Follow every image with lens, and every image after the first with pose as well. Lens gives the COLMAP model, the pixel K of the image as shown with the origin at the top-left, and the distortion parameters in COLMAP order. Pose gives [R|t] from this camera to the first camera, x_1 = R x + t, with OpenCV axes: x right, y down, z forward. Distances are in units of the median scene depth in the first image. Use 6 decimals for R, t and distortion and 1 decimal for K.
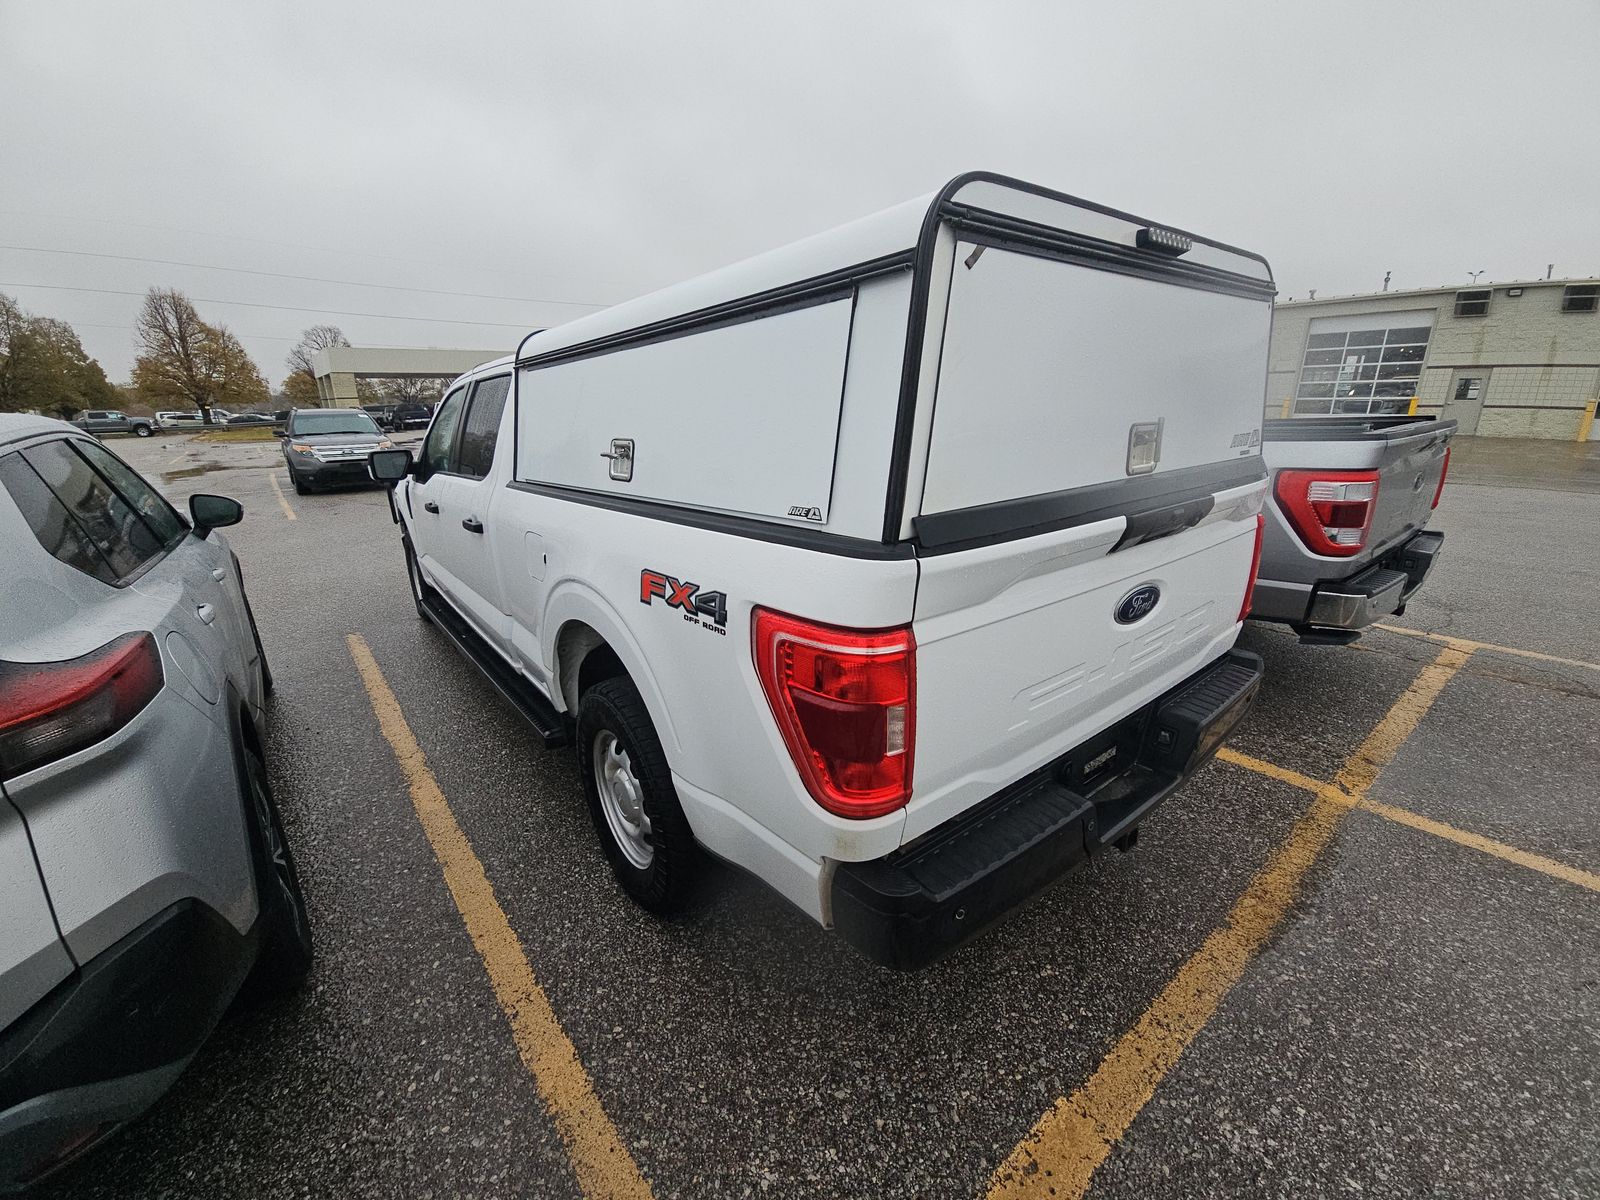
lens RADIAL K [[638.3, 0, 794.9], [0, 638.3, 600.6], [0, 0, 1]] dist [0.020955, -0.013004]
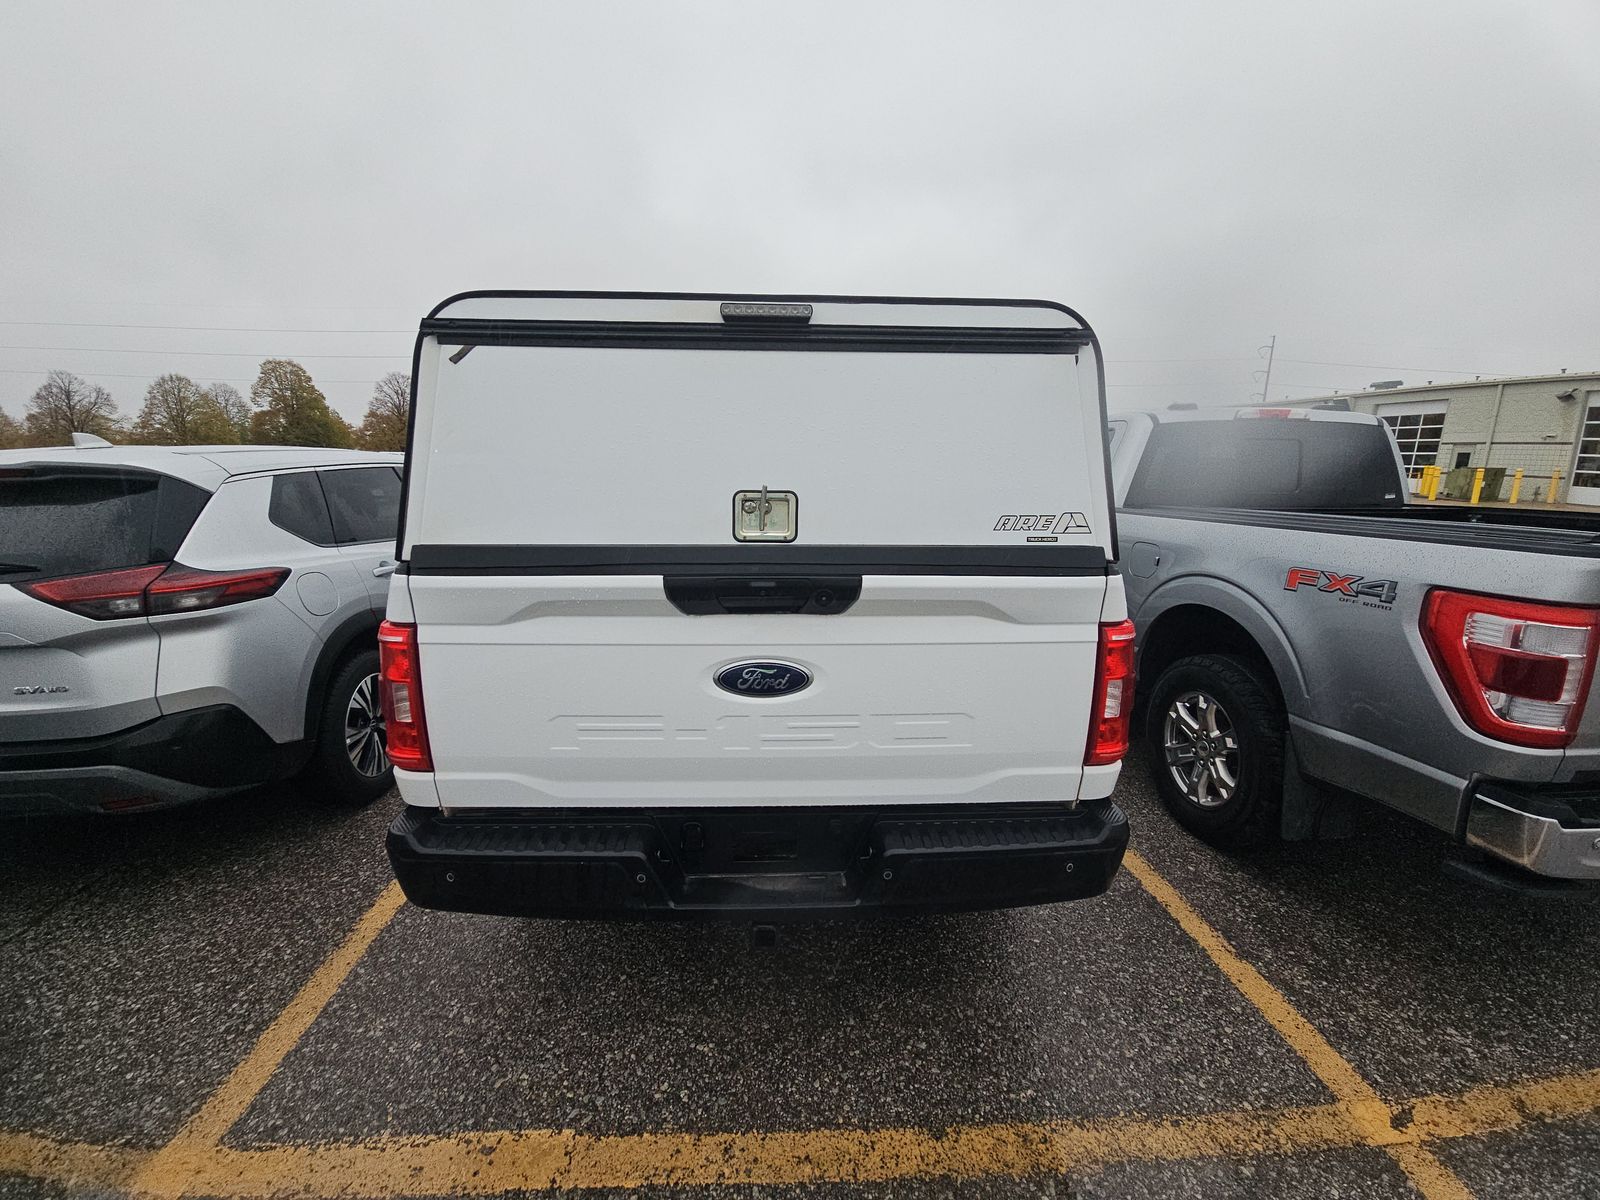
lens RADIAL K [[638.3, 0, 794.9], [0, 638.3, 600.6], [0, 0, 1]] dist [0.020955, -0.013004]
pose [[0.814977, 0.153355, -0.558833, 1.131109], [-0.196803, 0.980278, -0.018001, -0.104171], [0.545051, 0.124651, 0.829085, 0.235365]]
